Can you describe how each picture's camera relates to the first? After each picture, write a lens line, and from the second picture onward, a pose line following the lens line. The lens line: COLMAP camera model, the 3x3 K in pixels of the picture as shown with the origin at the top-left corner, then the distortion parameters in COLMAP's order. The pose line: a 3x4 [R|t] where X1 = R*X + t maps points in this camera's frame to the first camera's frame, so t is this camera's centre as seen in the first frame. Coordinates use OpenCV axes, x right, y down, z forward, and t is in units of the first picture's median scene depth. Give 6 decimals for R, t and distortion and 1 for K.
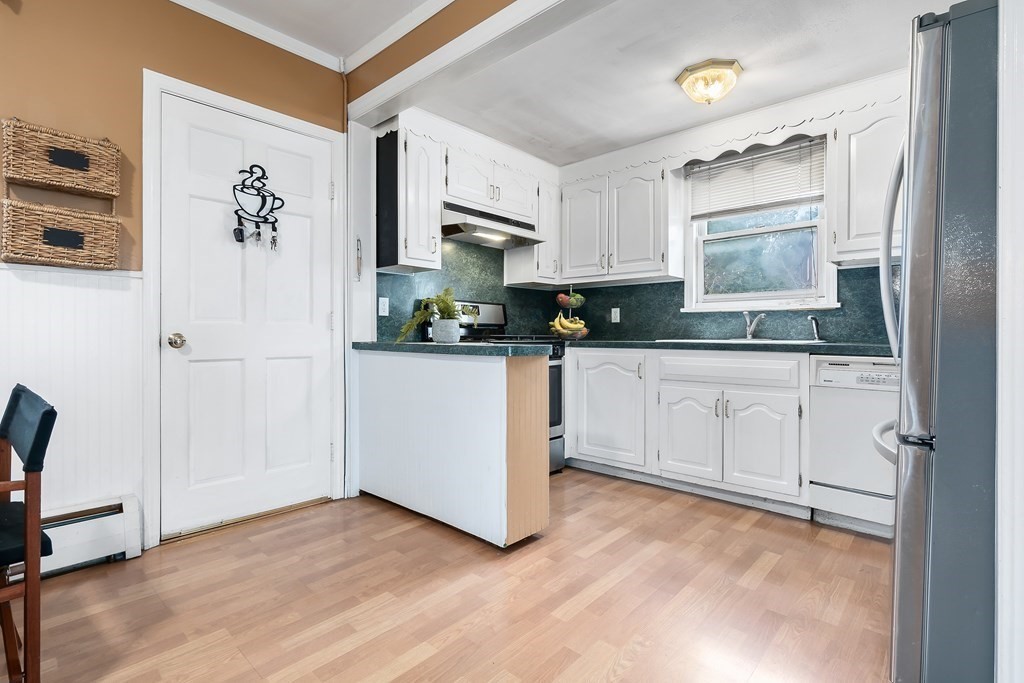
lens RADIAL K [[488.9, 0, 509.3], [0, 488.9, 335.3], [0, 0, 1]] dist [-0.000266, -0.000475]
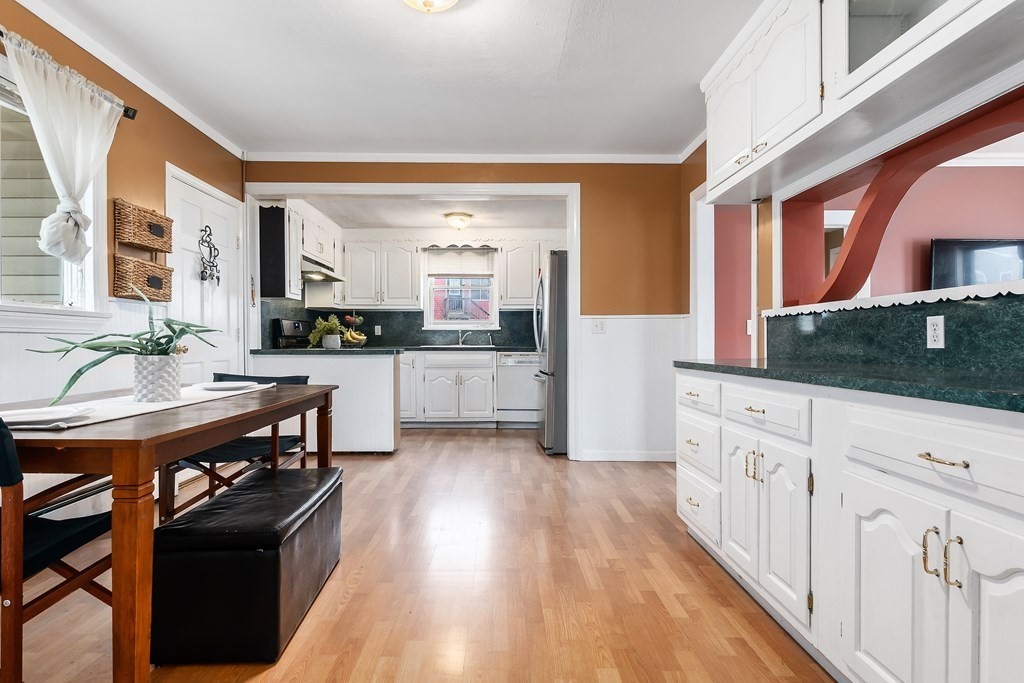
lens RADIAL K [[498.8, 0, 512.0], [0, 498.8, 341.5], [0, 0, 1]] dist [0.002564, 0.000544]
pose [[0.719969, -0.004179, 0.693994, -0.876279], [0.004831, 0.999988, 0.001009, -0.008244], [-0.693989, 0.002626, 0.719980, -0.650563]]
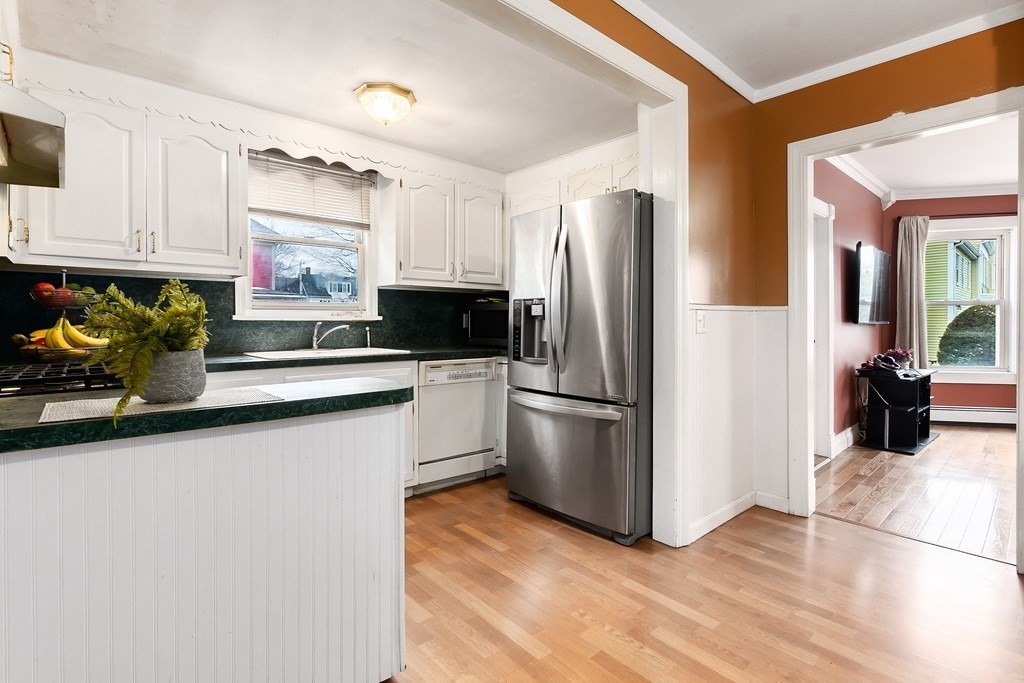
lens RADIAL K [[485.6, 0, 500.8], [0, 485.6, 324.7], [0, 0, 1]] dist [0.002132, -0.000064]
pose [[0.116250, -0.006182, 0.993201, -0.570109], [0.004480, 0.999974, 0.005699, -0.058167], [-0.993210, 0.003787, 0.116274, 0.637416]]
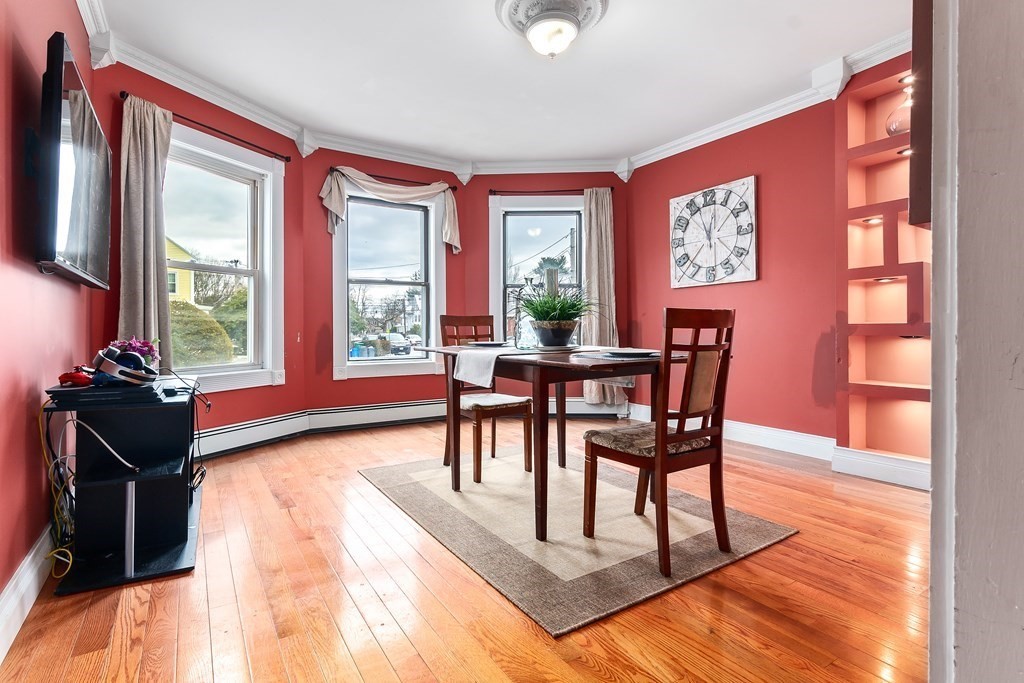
lens RADIAL K [[476.4, 0, 501.2], [0, 476.4, 330.2], [0, 0, 1]] dist [-0.000781, -0.000719]
pose [[-0.968391, 0.002433, 0.249423, 0.504499], [0.002880, 0.999995, 0.001425, 0.031791], [-0.249419, 0.002099, -0.968394, 0.067437]]
